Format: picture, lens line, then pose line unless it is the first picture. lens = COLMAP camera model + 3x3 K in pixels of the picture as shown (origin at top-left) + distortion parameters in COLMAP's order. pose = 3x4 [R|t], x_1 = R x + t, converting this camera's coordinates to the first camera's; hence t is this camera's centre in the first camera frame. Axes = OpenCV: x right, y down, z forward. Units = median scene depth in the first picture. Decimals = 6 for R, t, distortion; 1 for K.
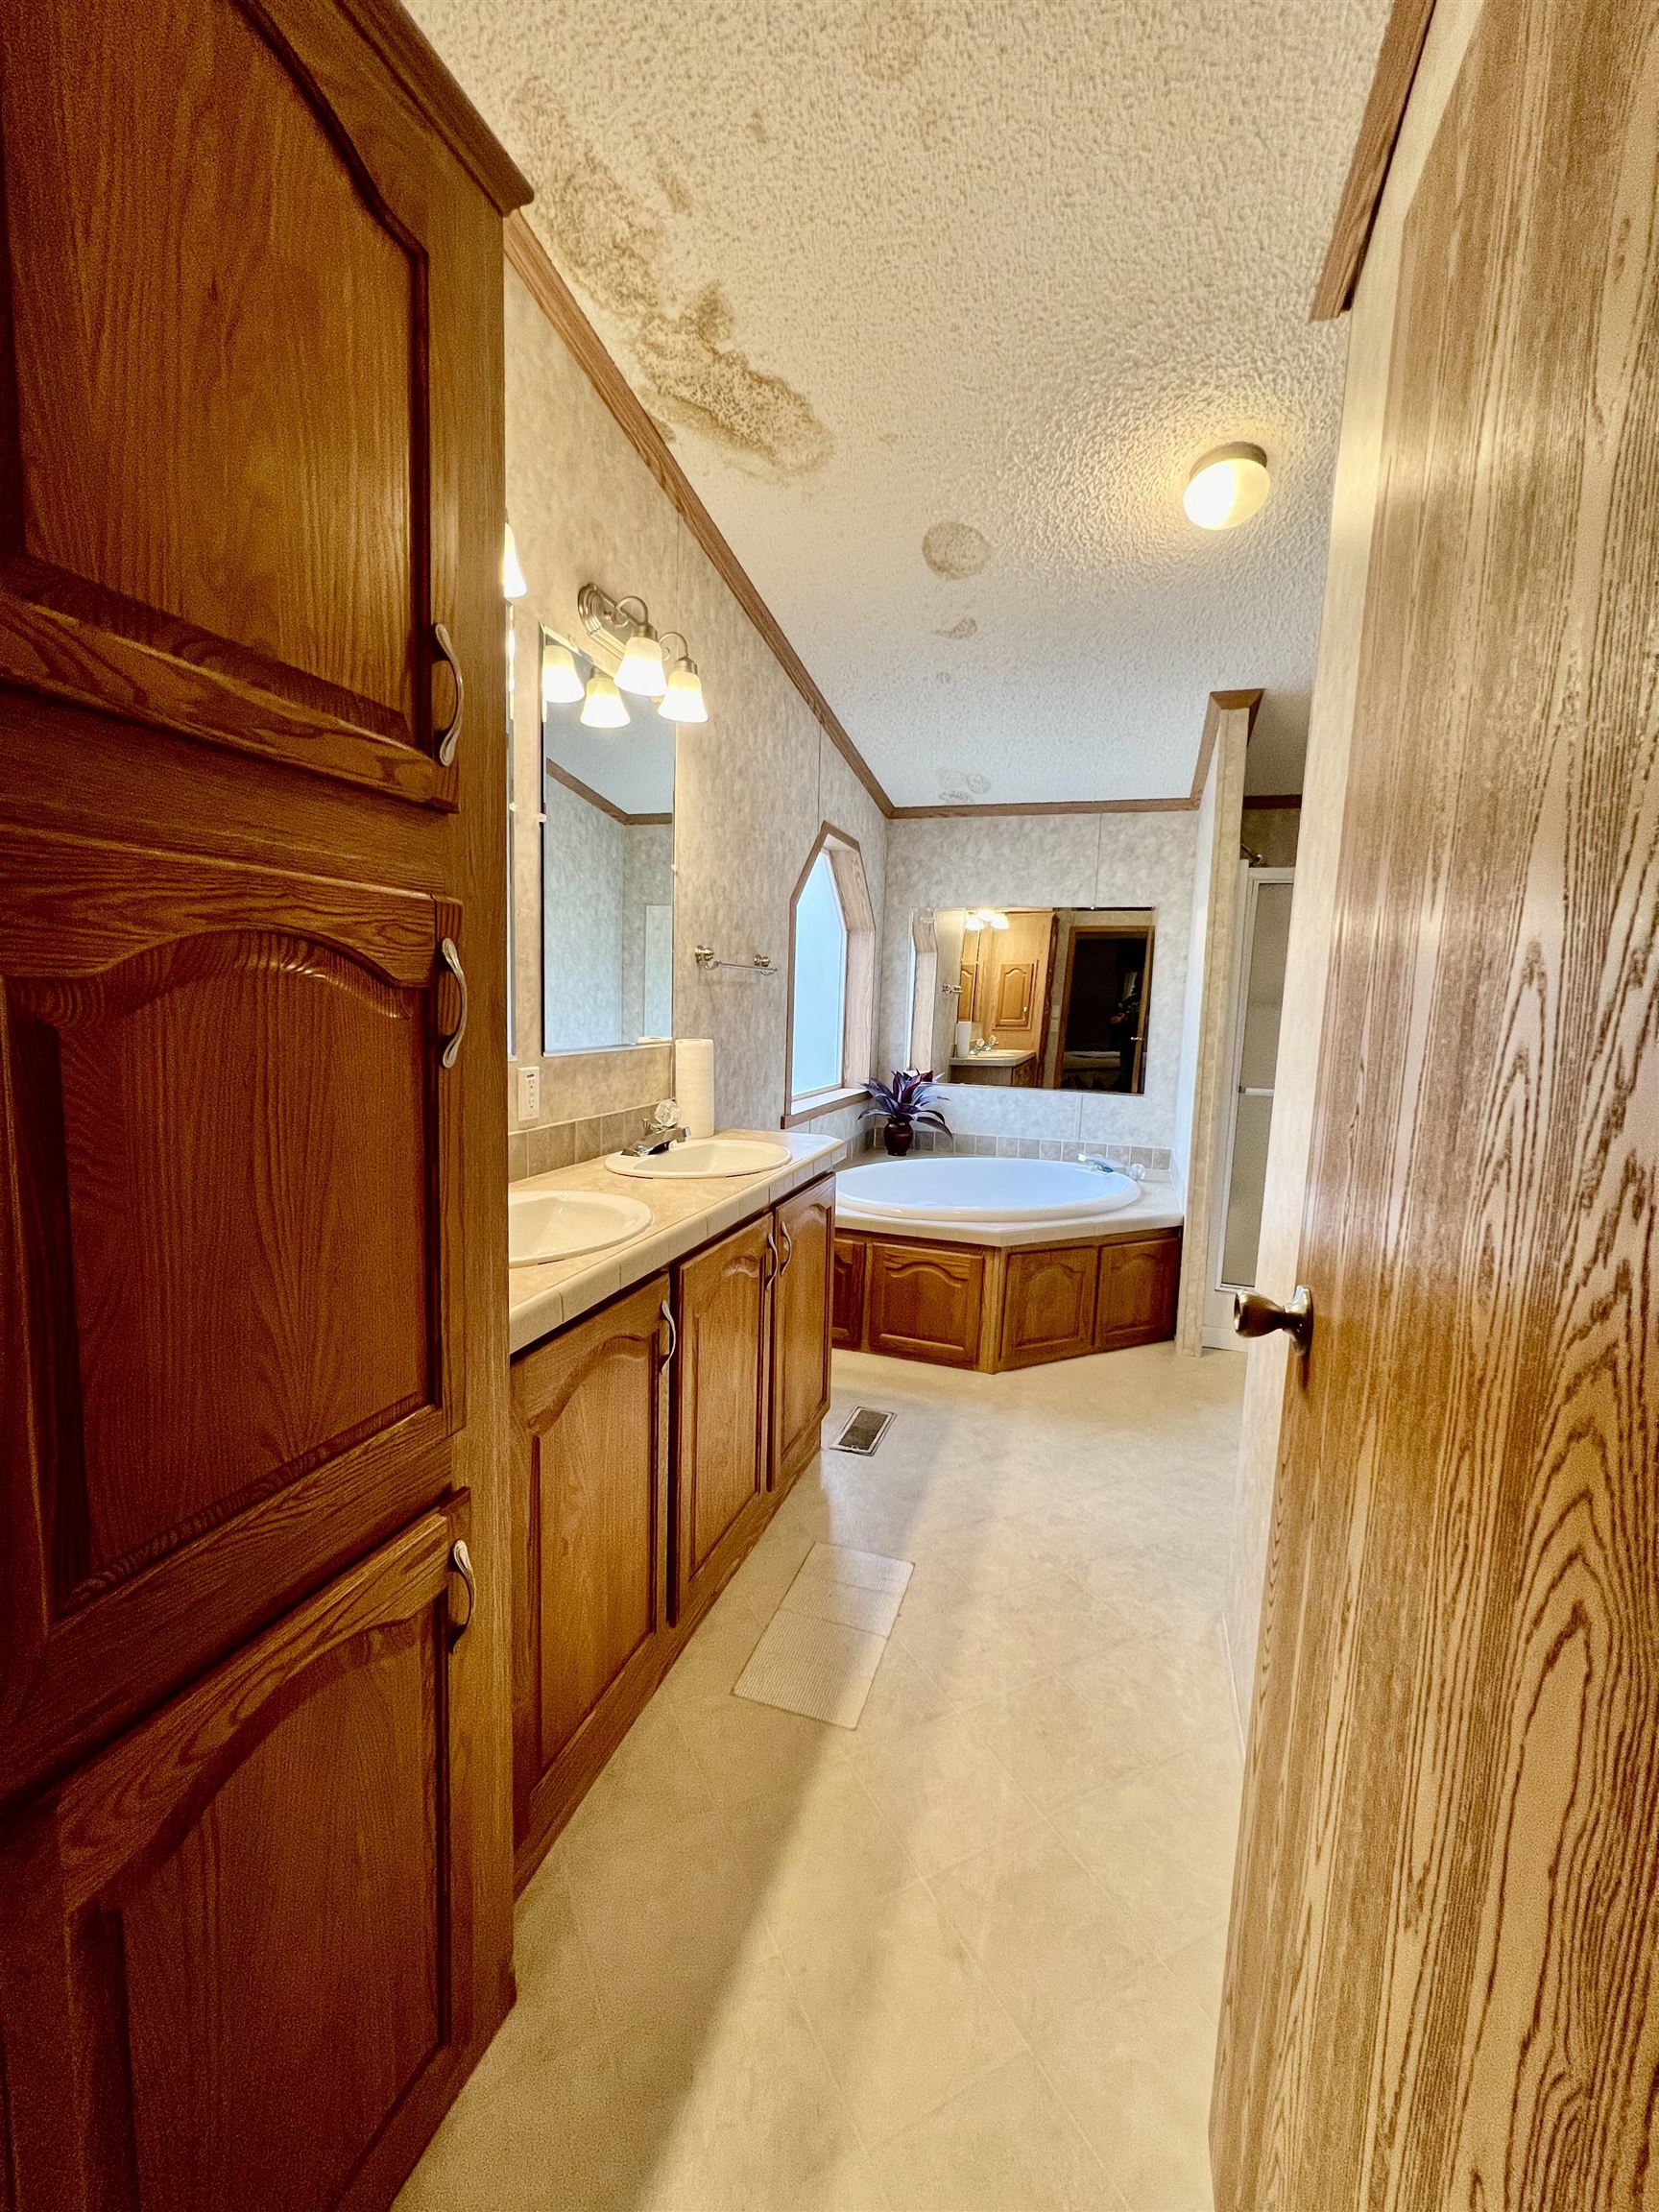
lens RADIAL K [[889.3, 0, 829.5], [0, 889.3, 1106.0], [0, 0, 1]] dist [-0.001125, -0.000179]
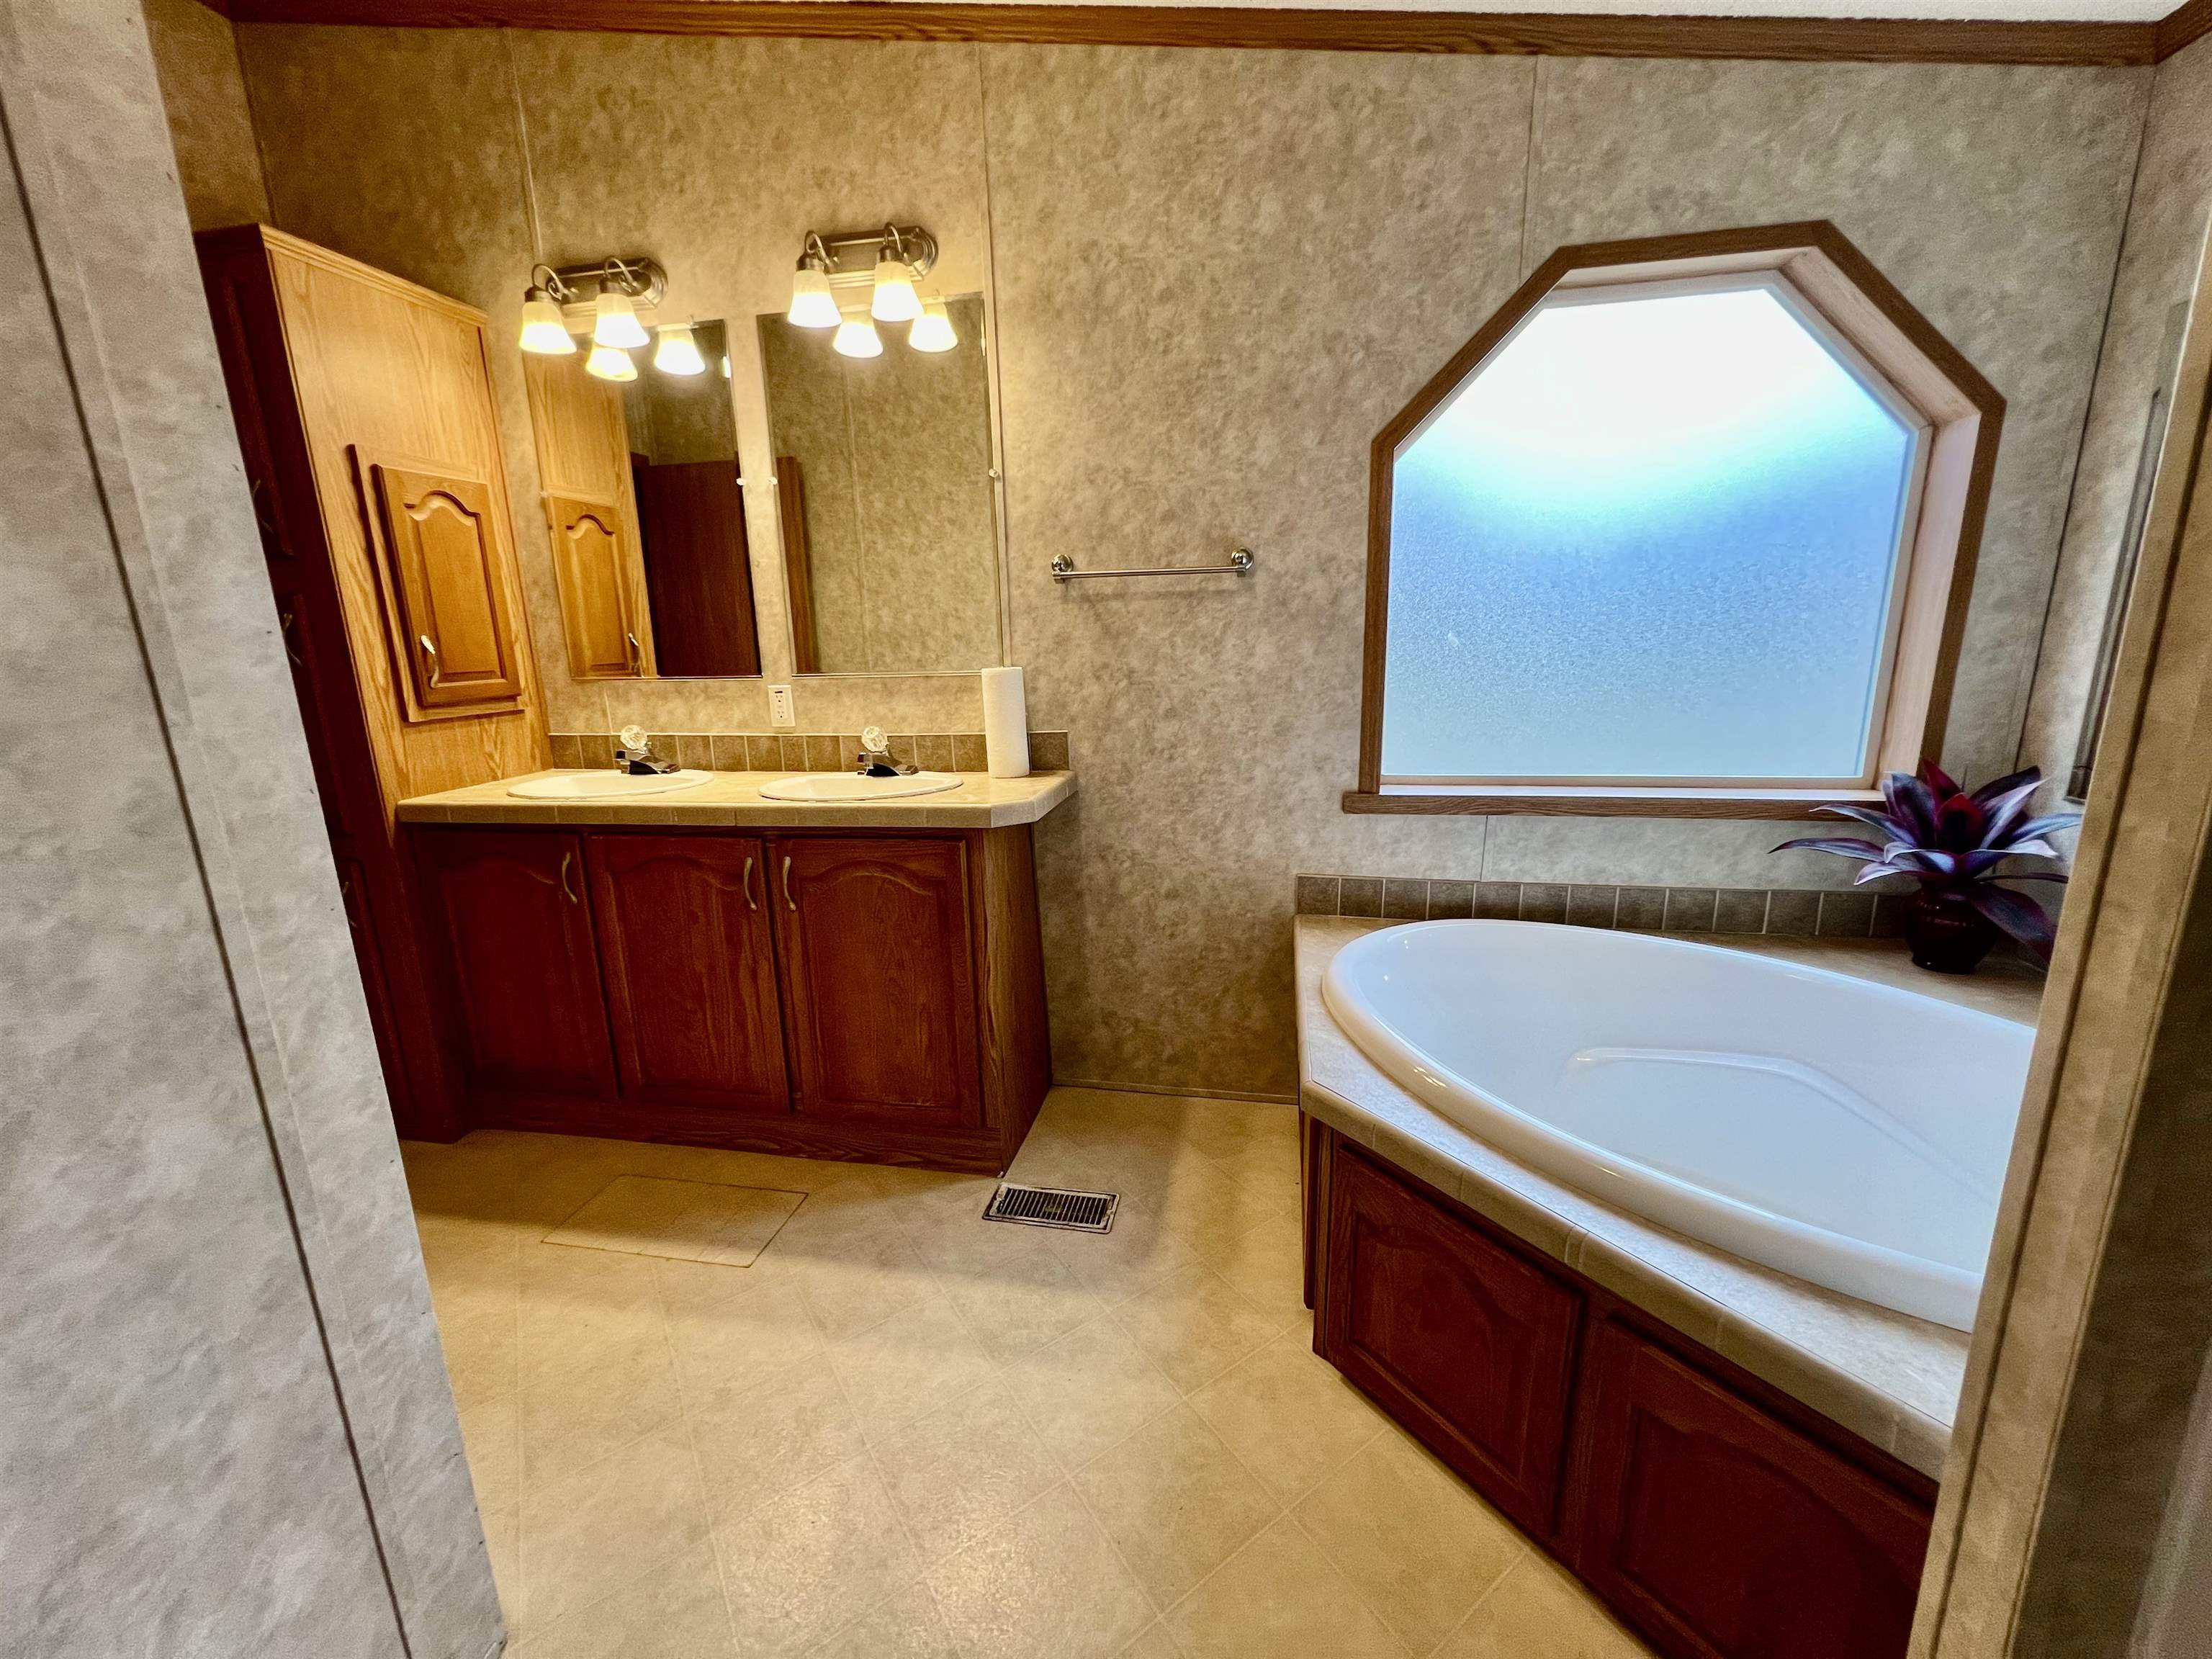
lens RADIAL K [[889.3, 0, 1106.0], [0, 889.3, 829.5], [0, 0, 1]] dist [-0.001125, -0.000179]
pose [[0.117592, 0.179066, -0.976784, 0.732383], [-0.100830, 0.980678, 0.167641, -0.073157], [0.987930, 0.078776, 0.133375, 0.955926]]
